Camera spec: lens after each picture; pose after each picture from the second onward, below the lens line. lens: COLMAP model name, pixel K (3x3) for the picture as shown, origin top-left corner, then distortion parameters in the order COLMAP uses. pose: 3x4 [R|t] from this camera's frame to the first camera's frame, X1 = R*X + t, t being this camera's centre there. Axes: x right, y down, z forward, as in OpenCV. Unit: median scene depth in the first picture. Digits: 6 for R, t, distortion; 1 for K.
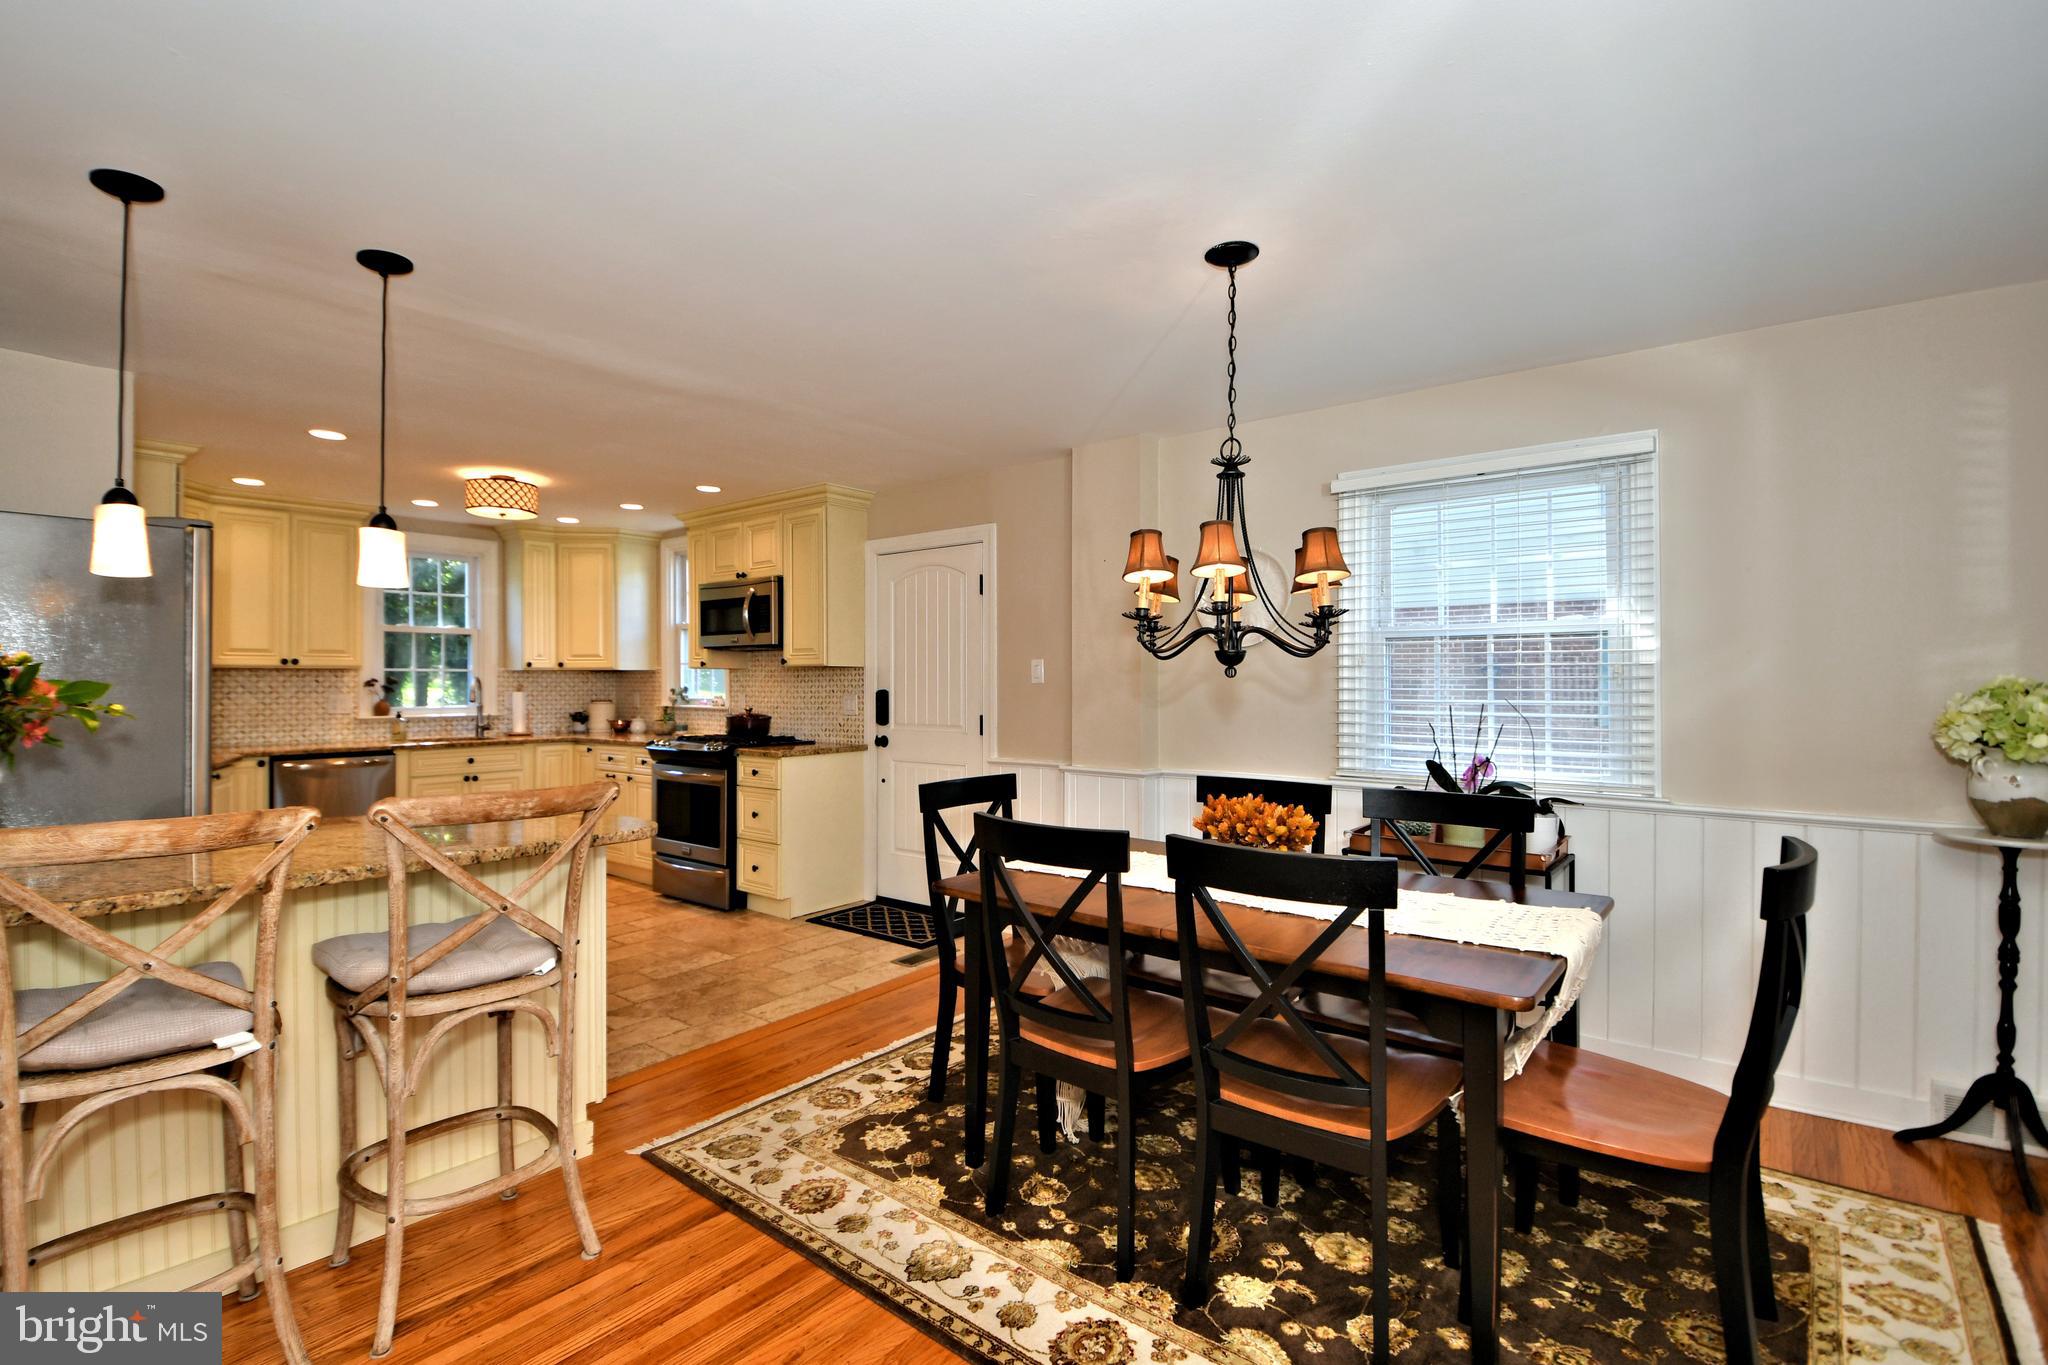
lens RADIAL K [[957.5, 0, 1016.1], [0, 957.5, 673.0], [0, 0, 1]] dist [-0.001155, -0.000259]
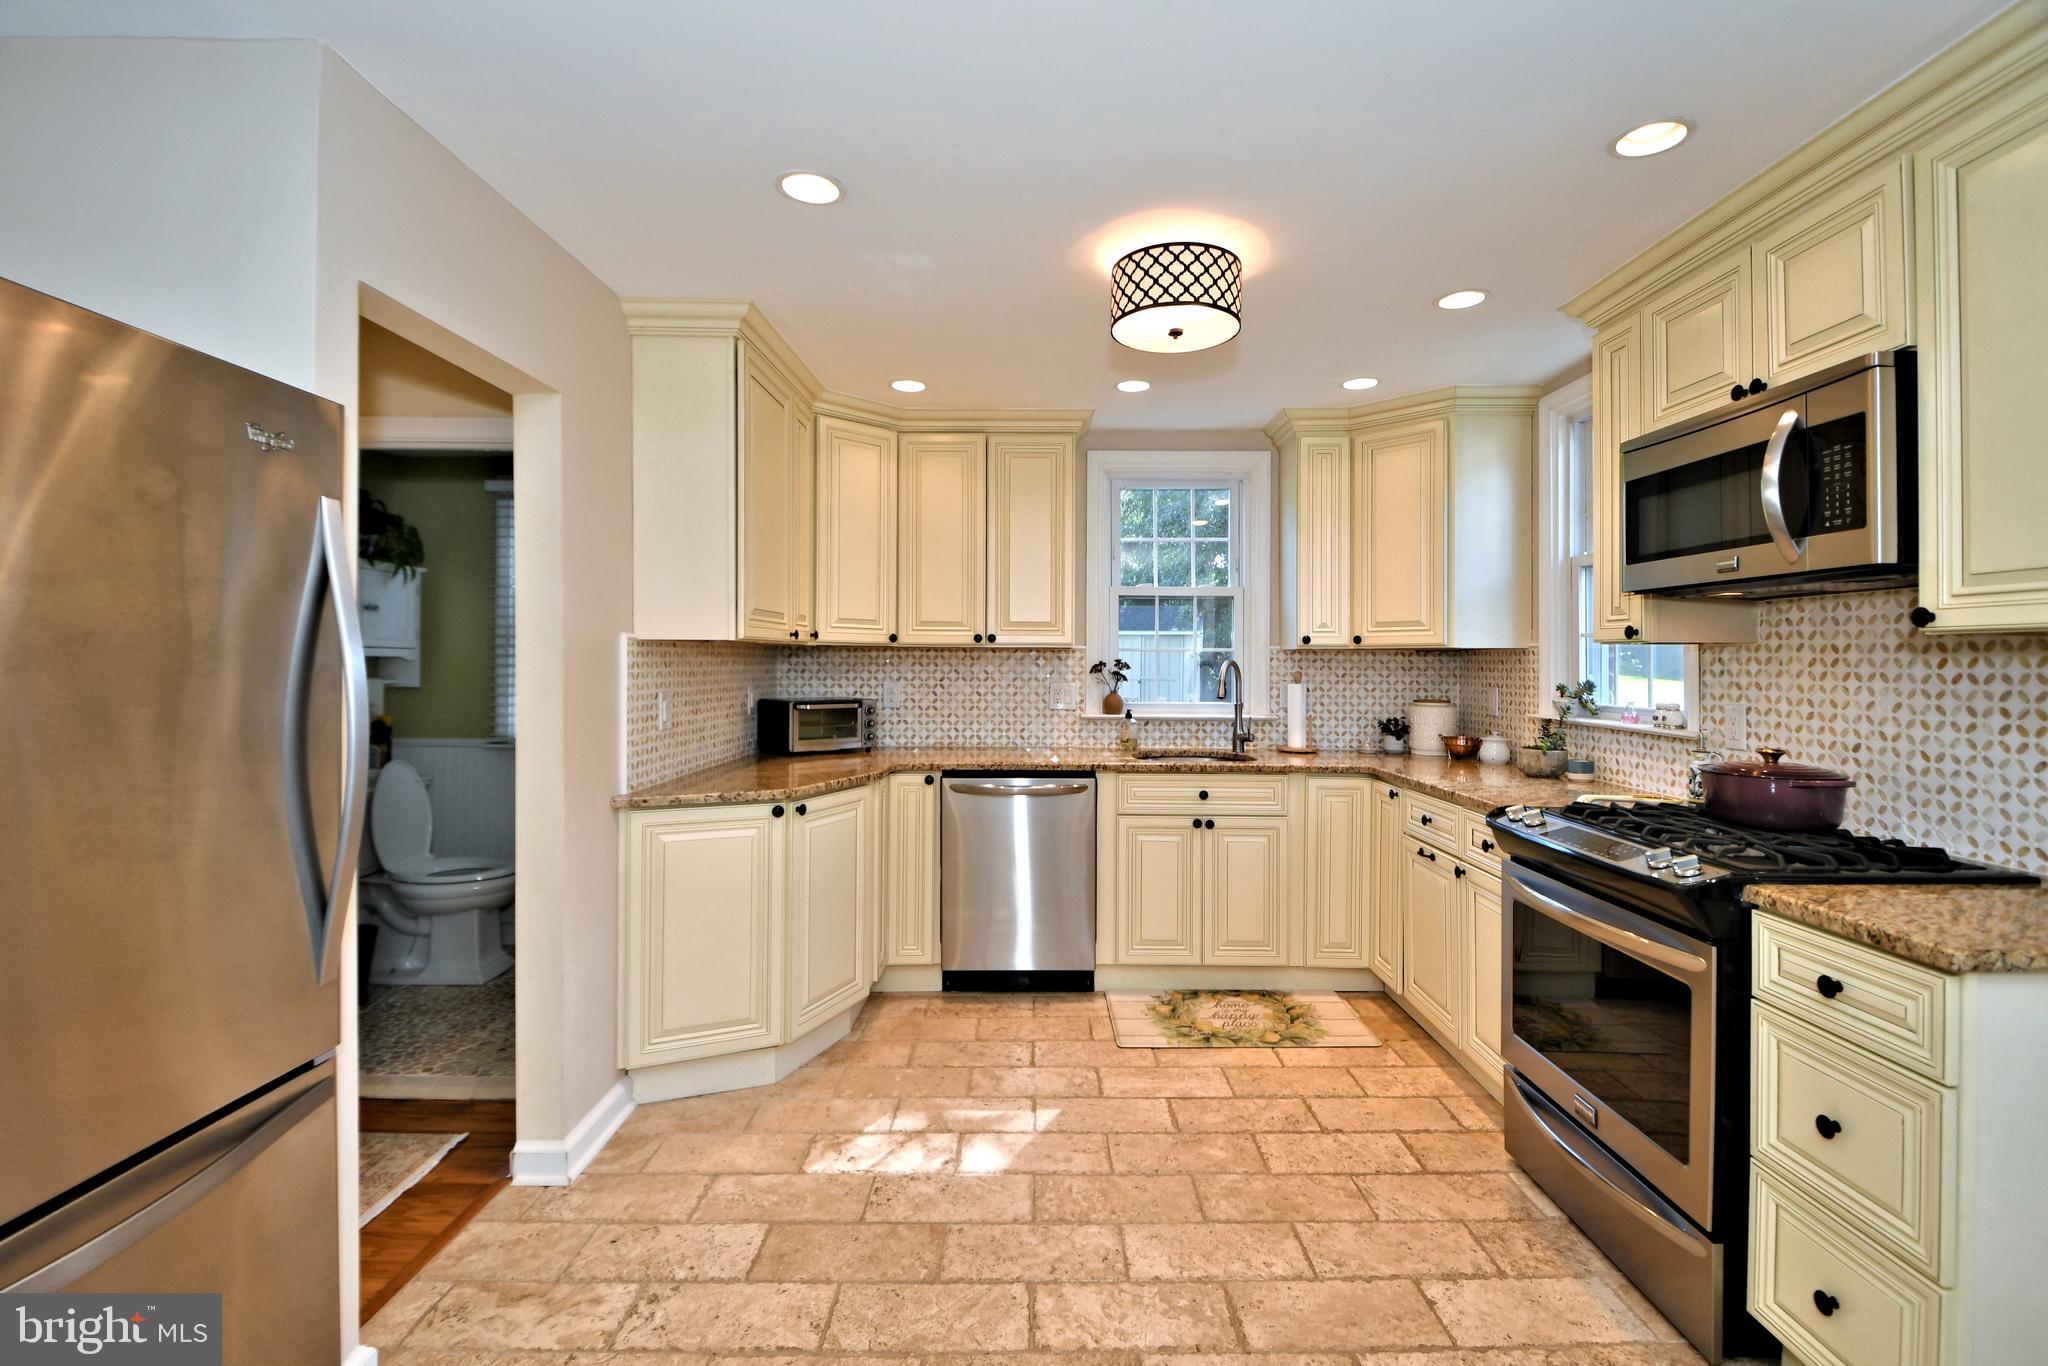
lens RADIAL K [[914.3, 0, 1046.4], [0, 914.3, 652.9], [0, 0, 1]] dist [0.027640, -0.021603]
pose [[0.640532, -0.000030, -0.767932, -0.197306], [-0.000579, 1.000000, -0.000522, -0.000093], [0.767931, 0.000779, 0.640532, 0.594029]]
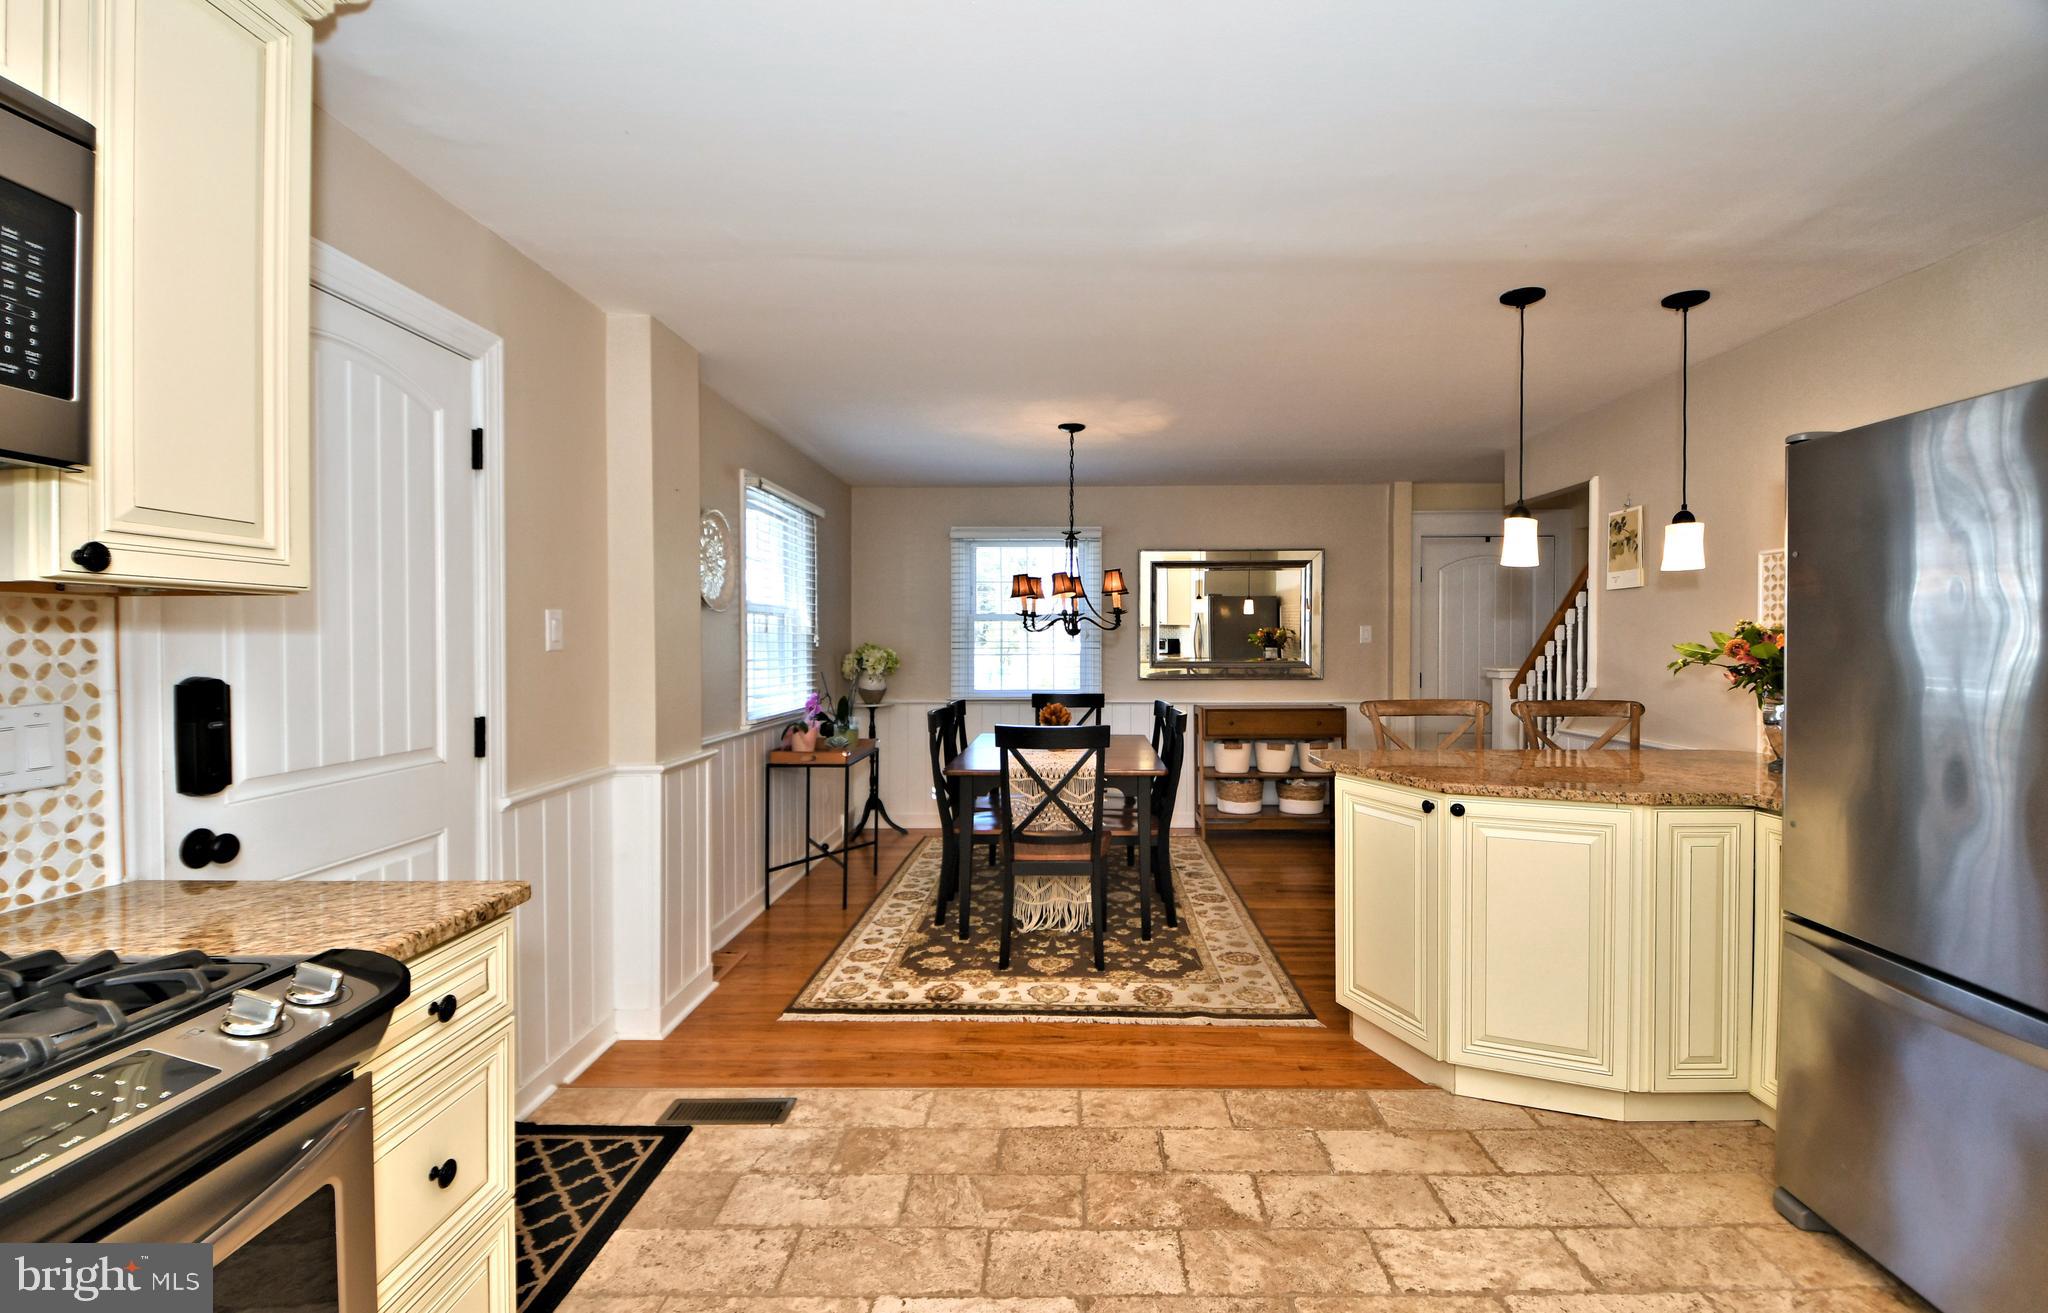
lens RADIAL K [[878.0, 0, 1095.4], [0, 878.0, 647.7], [0, 0, 1]] dist [0.001767, -0.004738]
pose [[-0.647685, -0.004365, 0.761895, -0.534016], [-0.005452, 0.999985, 0.001094, 0.006207], [-0.761888, -0.003445, -0.647699, 0.966693]]
